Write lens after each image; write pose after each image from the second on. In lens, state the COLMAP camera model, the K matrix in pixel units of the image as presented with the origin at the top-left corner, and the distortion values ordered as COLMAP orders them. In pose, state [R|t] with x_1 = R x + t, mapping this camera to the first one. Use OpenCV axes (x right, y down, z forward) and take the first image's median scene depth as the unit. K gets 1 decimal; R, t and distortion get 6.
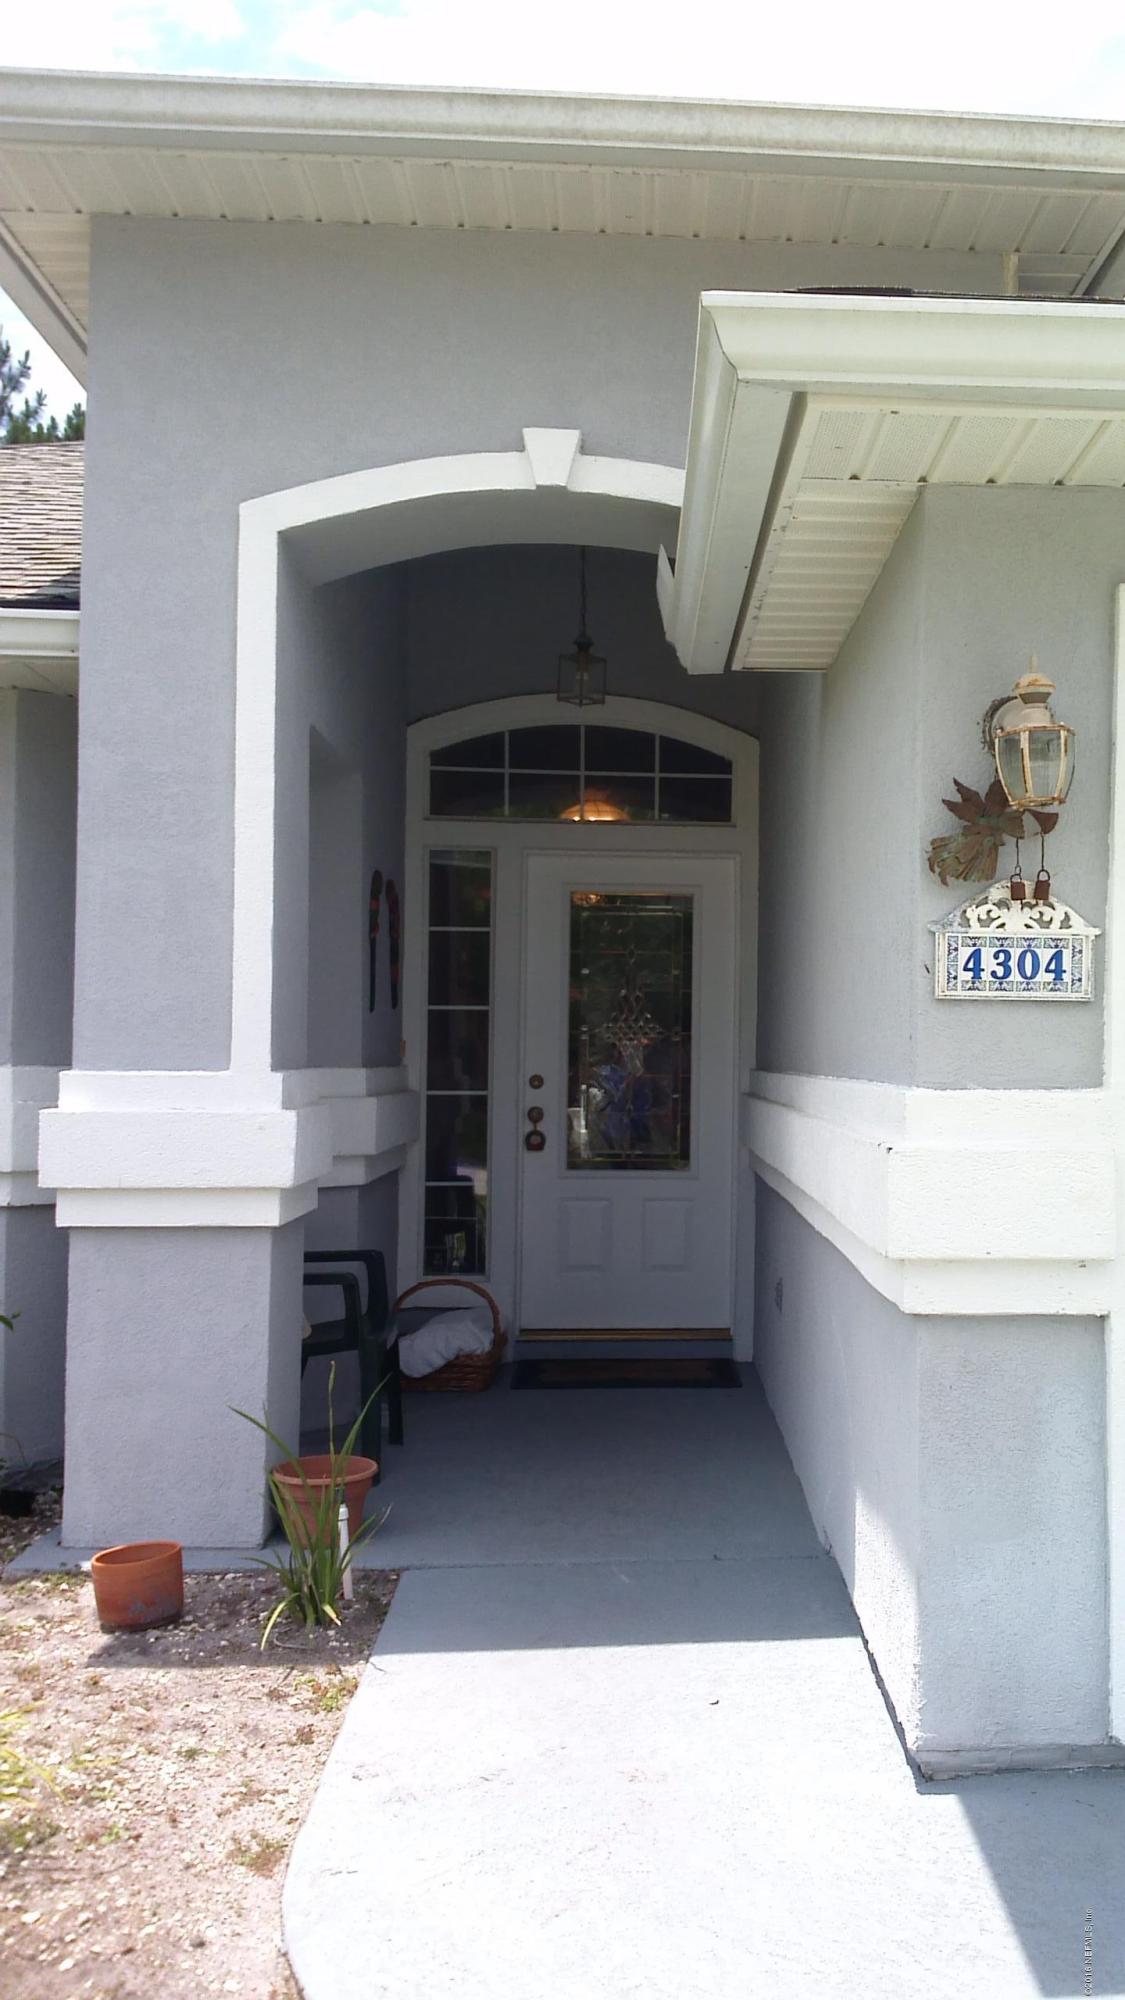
lens RADIAL K [[1594.4, 0, 698.8], [0, 1594.4, 1000.6], [0, 0, 1]] dist [0.105813, -0.266855]
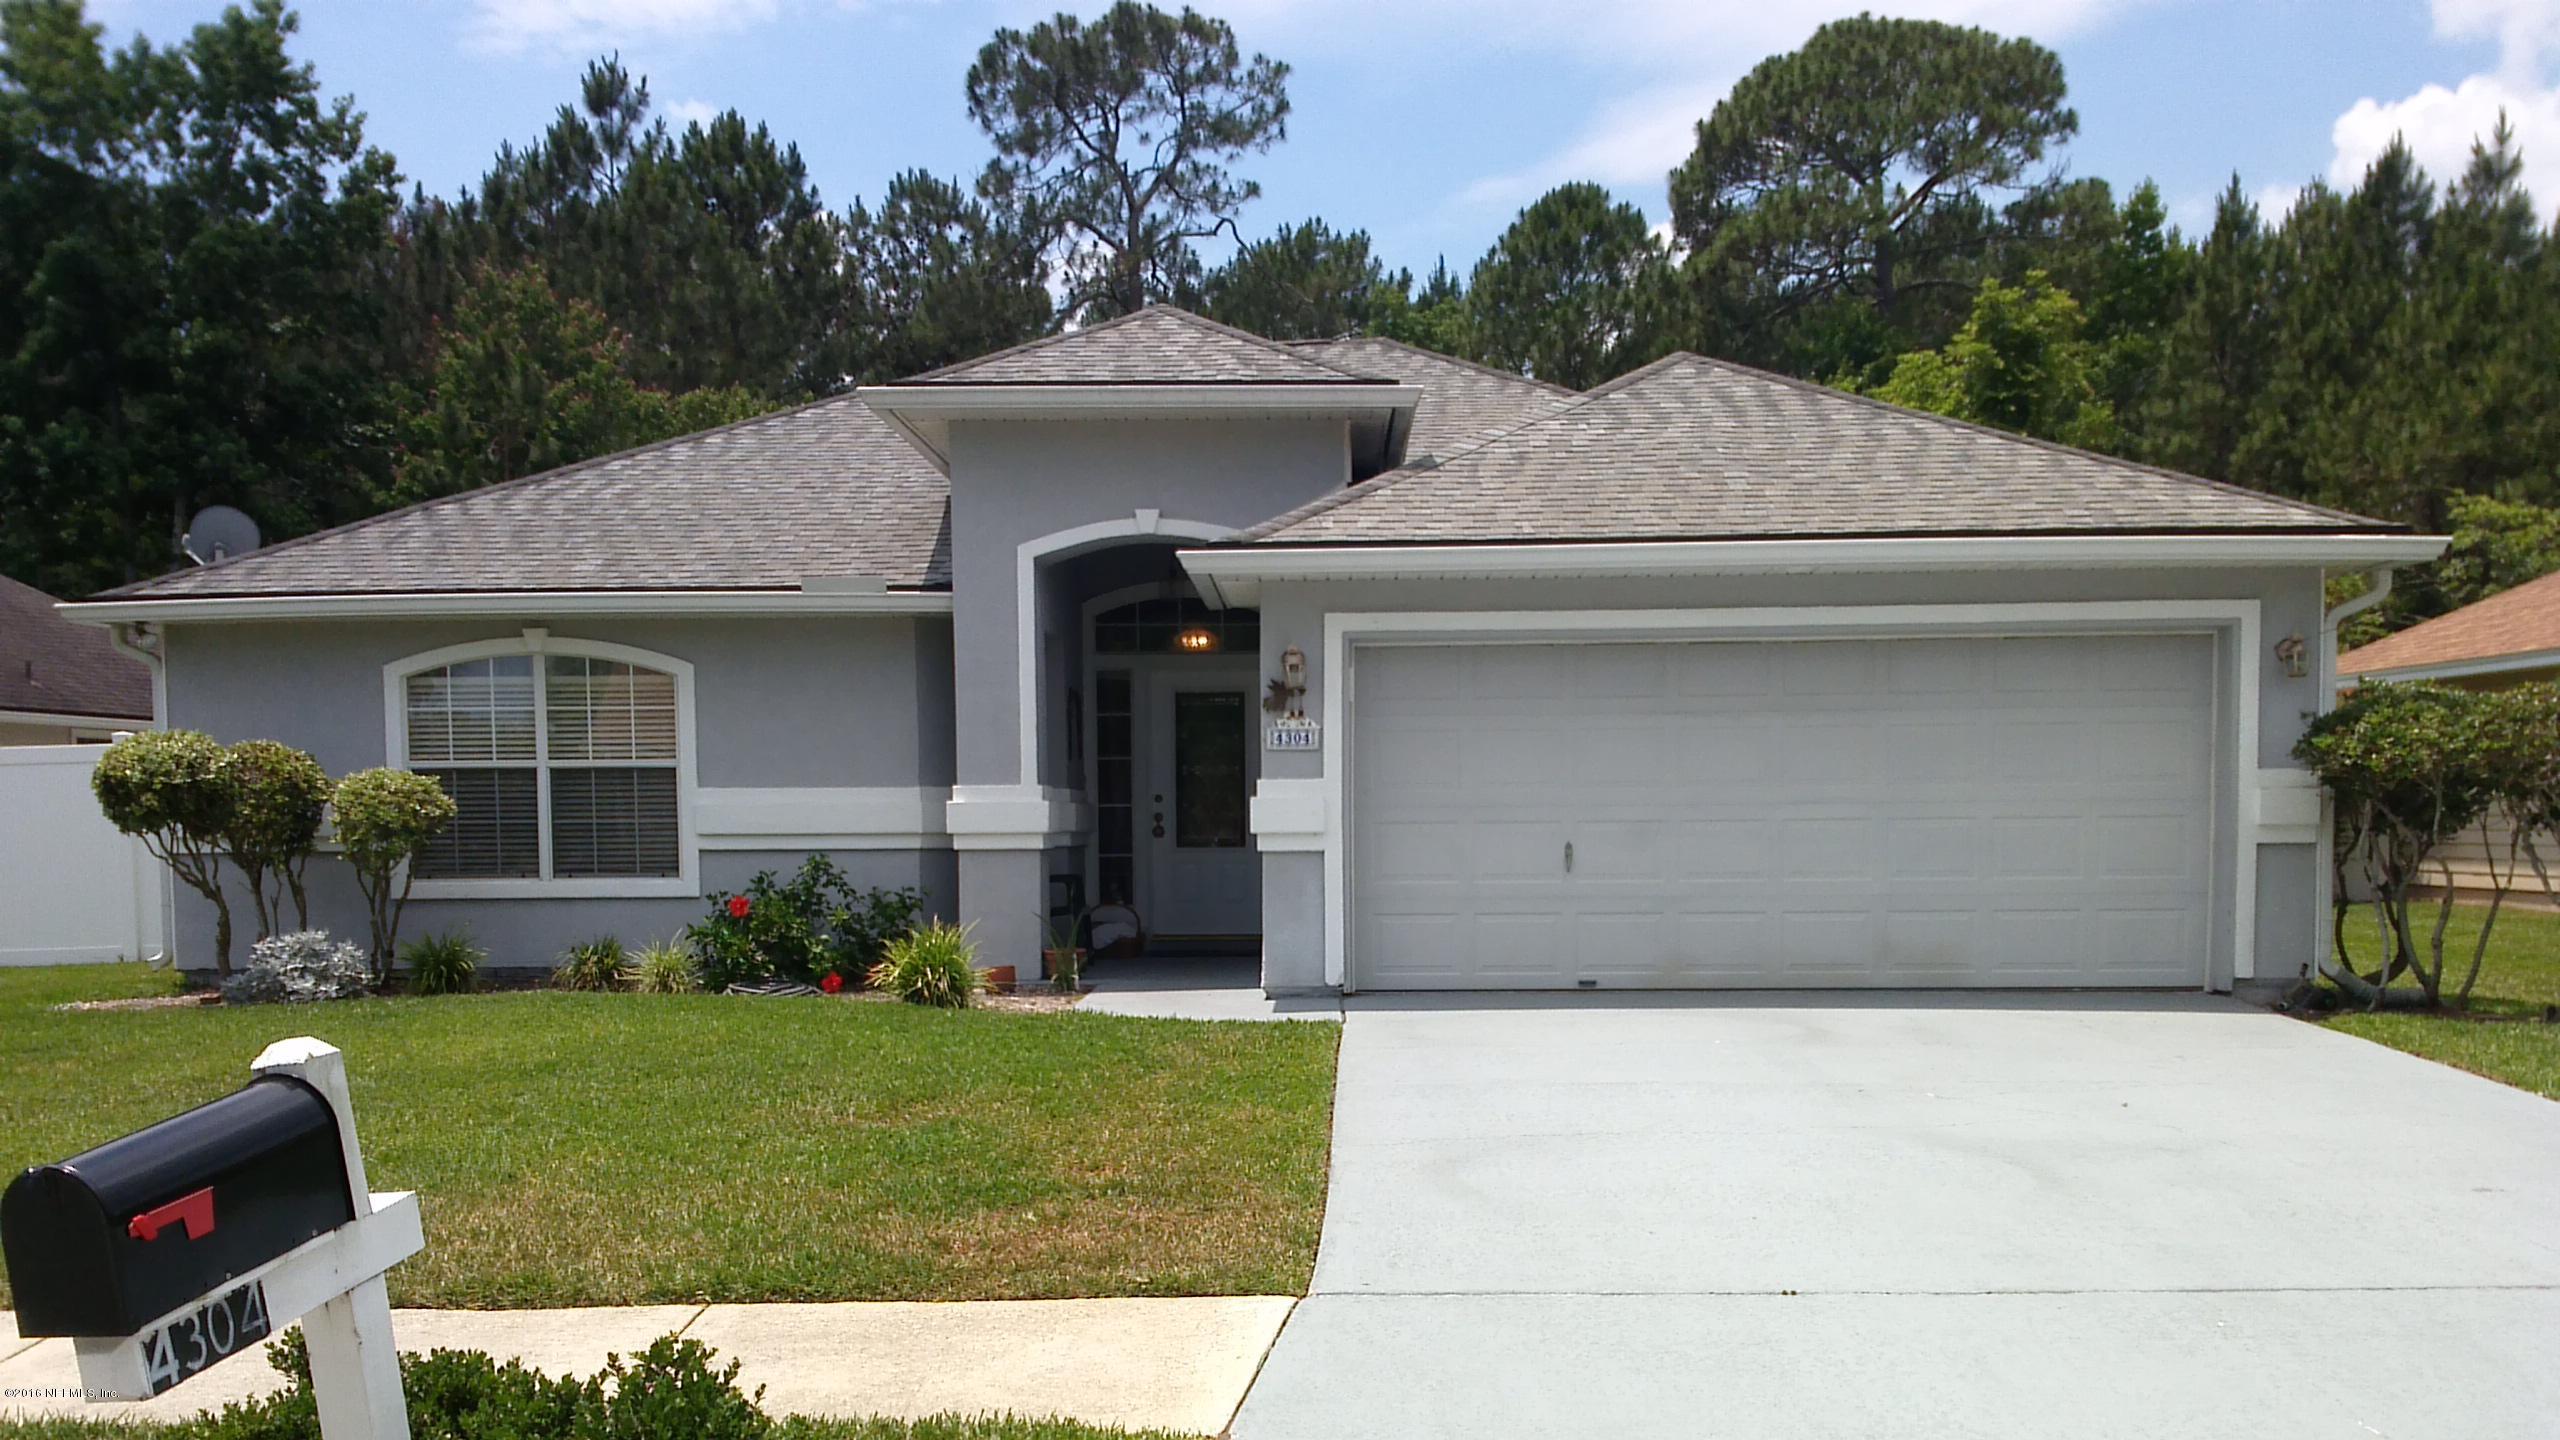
lens RADIAL K [[2053.2, 0, 1293.8], [0, 2053.2, 872.1], [0, 0, 1]] dist [0.114206, -0.269588]
pose [[0.997791, -0.016798, -0.064277, 0.231292], [0.020528, 0.998116, 0.057813, 0.003678], [0.063185, -0.059005, 0.996256, -1.518526]]
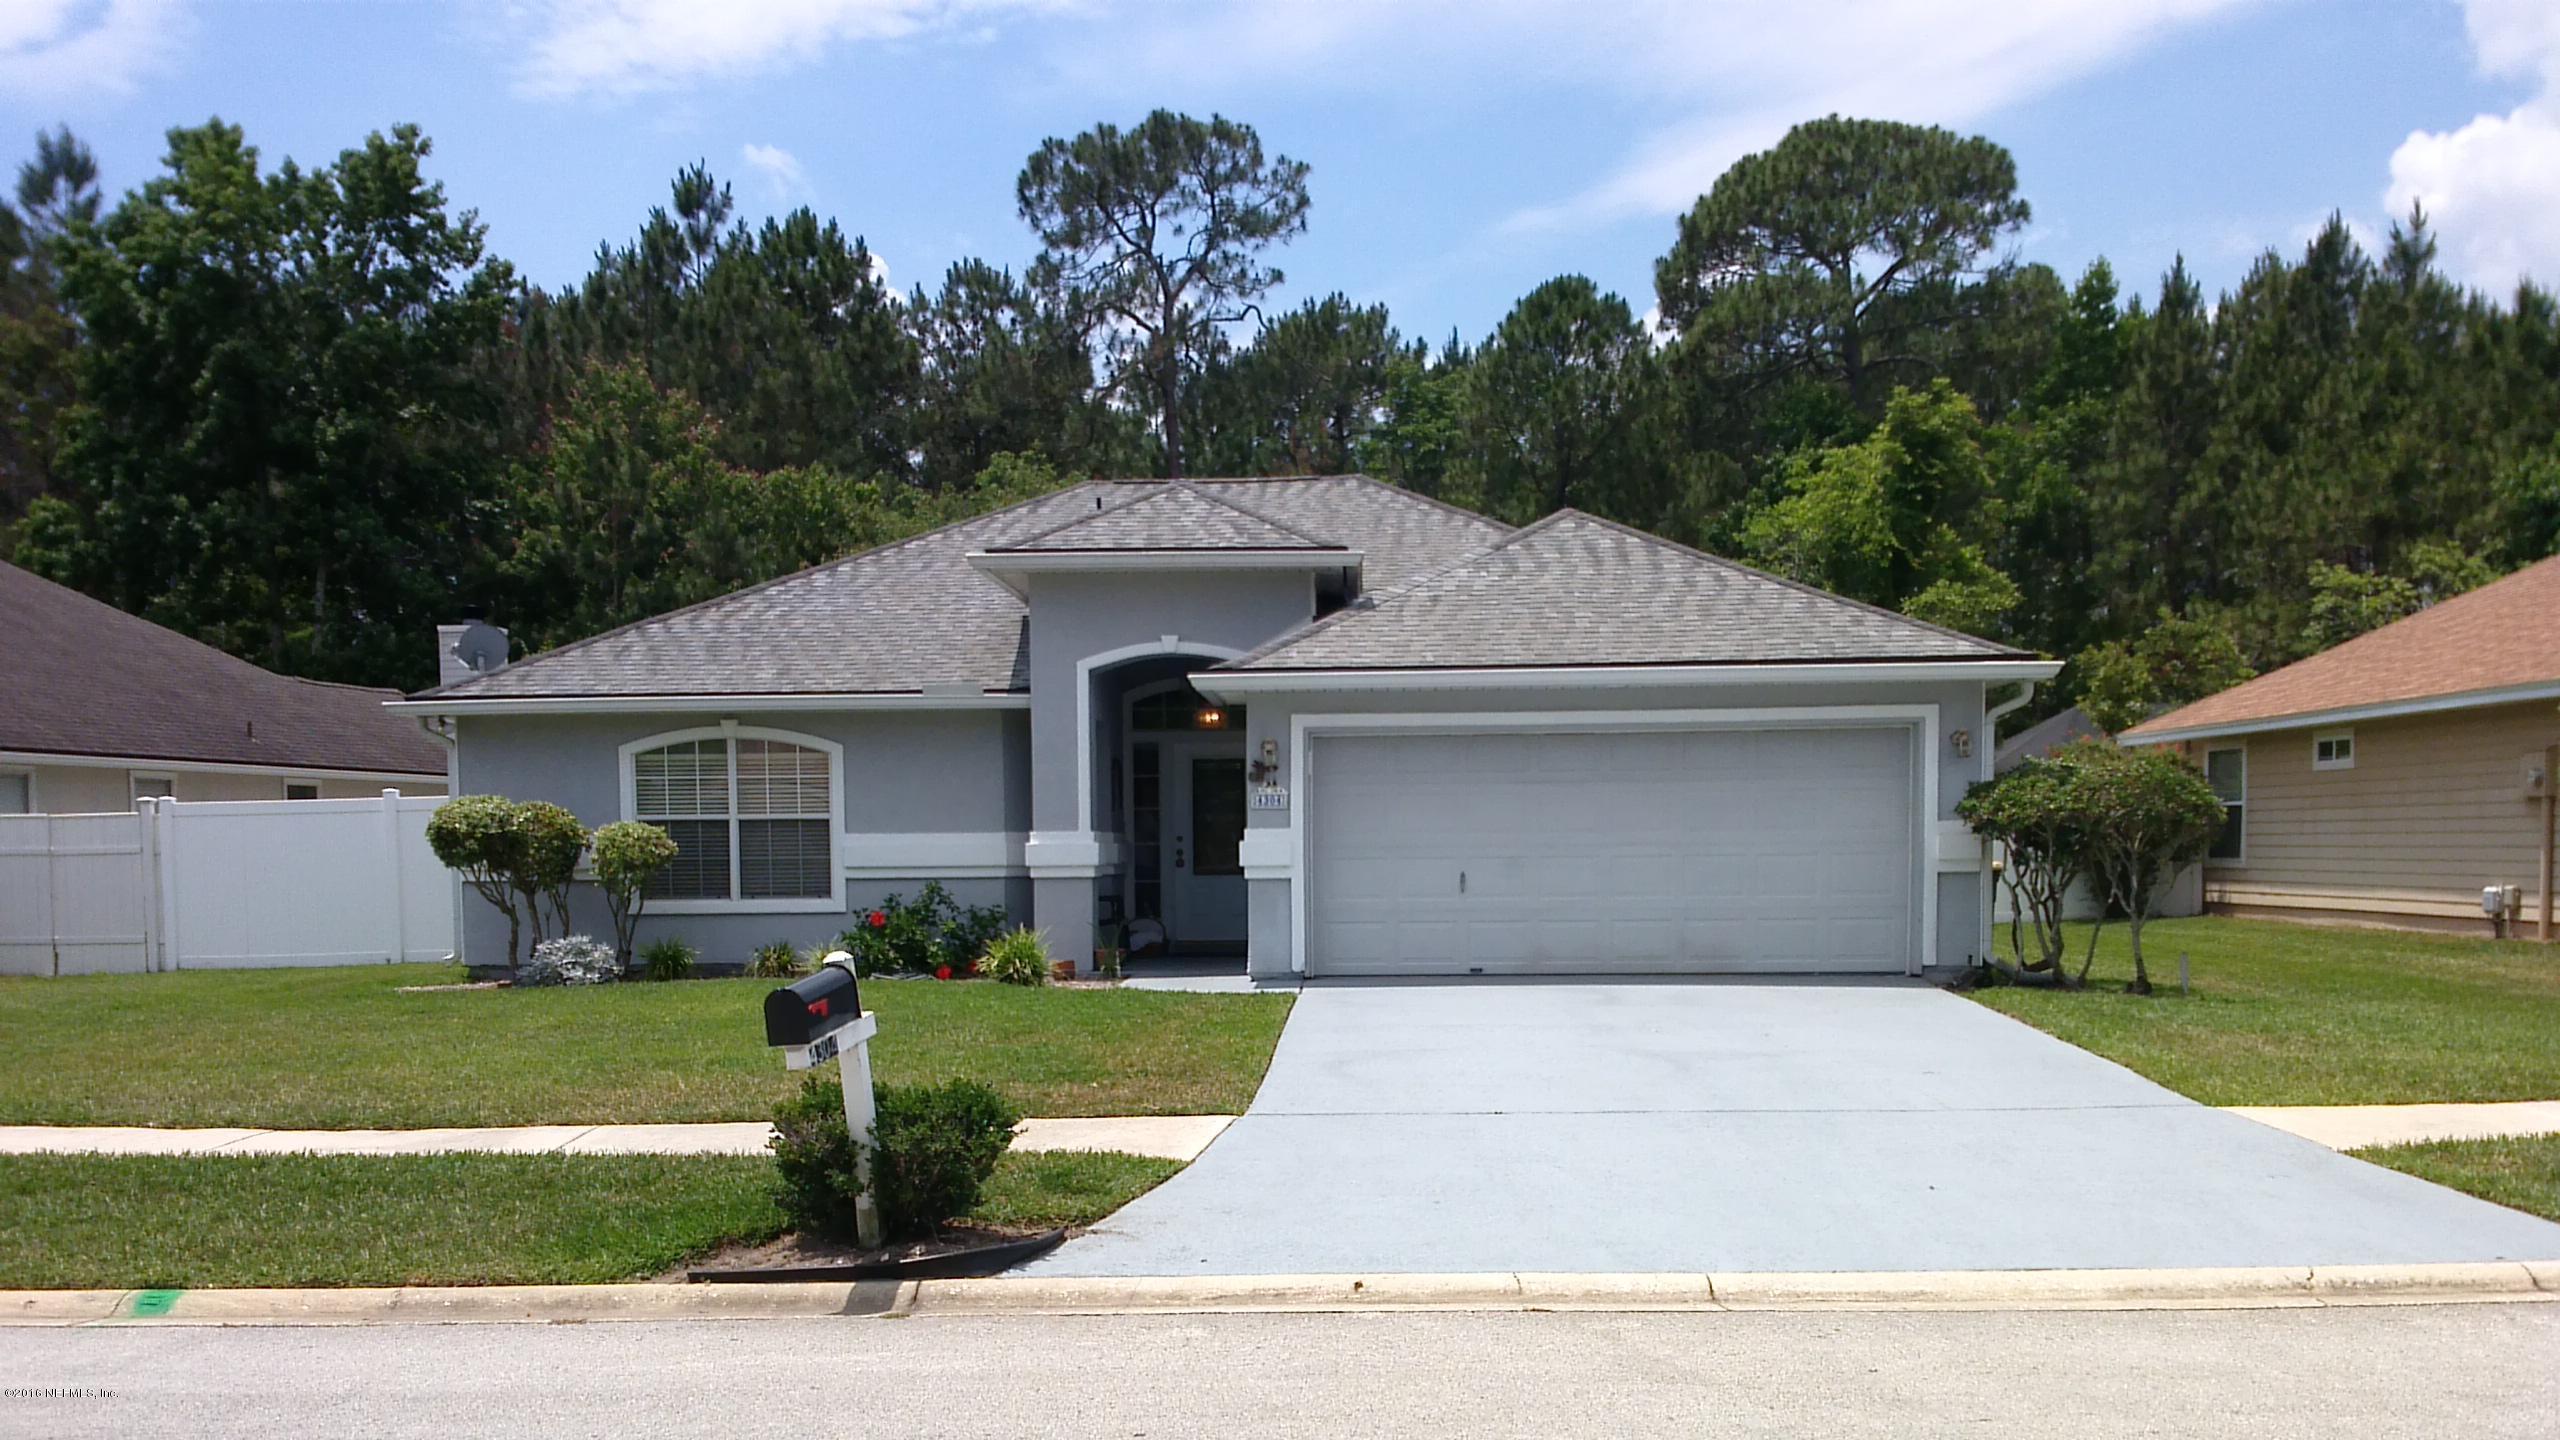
lens RADIAL K [[2040.8, 0, 1382.5], [0, 2040.8, 851.1], [0, 0, 1]] dist [0.105813, -0.266855]
pose [[0.999047, -0.019256, -0.039170, 0.376734], [0.020705, 0.999104, 0.036920, -0.043434], [0.038424, -0.037695, 0.998550, -2.399176]]
